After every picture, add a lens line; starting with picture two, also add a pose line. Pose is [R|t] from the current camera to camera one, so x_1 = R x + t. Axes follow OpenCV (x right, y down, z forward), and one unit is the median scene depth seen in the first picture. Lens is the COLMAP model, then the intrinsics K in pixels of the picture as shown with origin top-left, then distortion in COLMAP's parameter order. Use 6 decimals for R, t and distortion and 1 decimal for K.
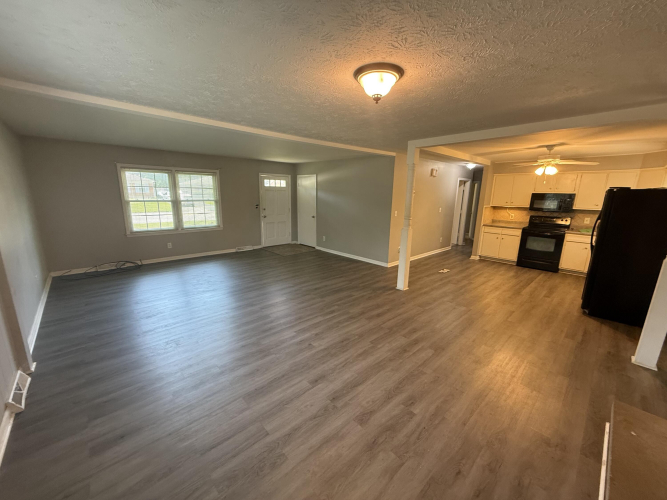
lens RADIAL K [[265.8, 0, 331.1], [0, 265.8, 251.0], [0, 0, 1]] dist [-0.000868, -0.000040]
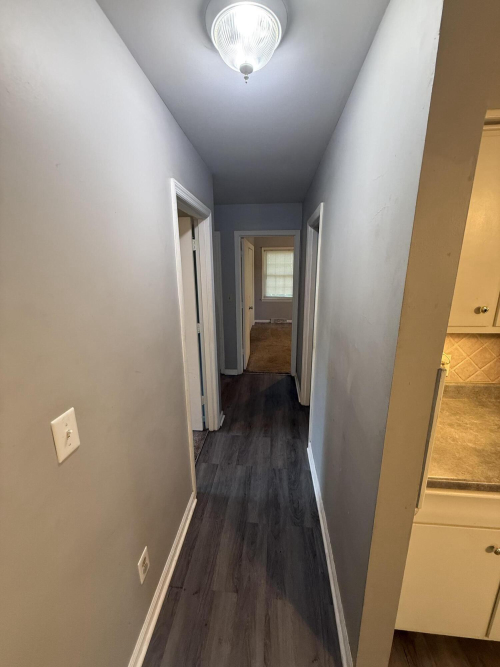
lens RADIAL K [[265.8, 0, 250.0], [0, 265.8, 333.5], [0, 0, 1]] dist [-0.000868, -0.000040]
pose [[0.745217, -0.187589, 0.639892, 0.504830], [0.166412, 0.981570, 0.093952, -0.234703], [-0.645724, 0.036471, 0.762700, 1.090958]]
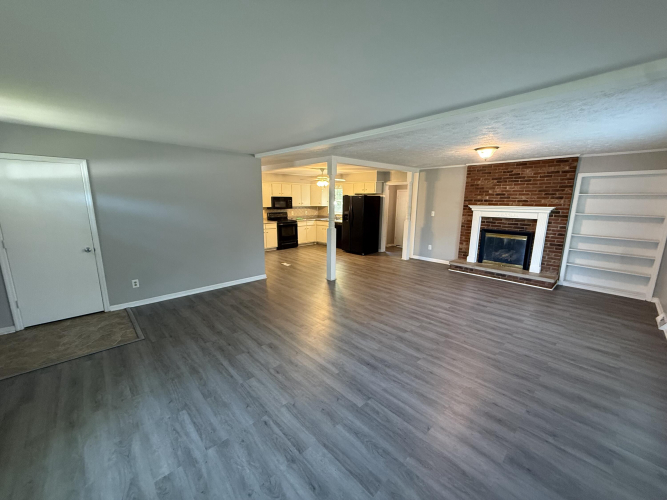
lens RADIAL K [[265.8, 0, 331.1], [0, 265.8, 251.0], [0, 0, 1]] dist [-0.000868, -0.000040]
pose [[-0.001397, -0.208662, 0.977987, -0.693900], [0.211571, 0.955787, 0.204227, -0.175836], [-0.977362, 0.207199, 0.042812, 0.746813]]
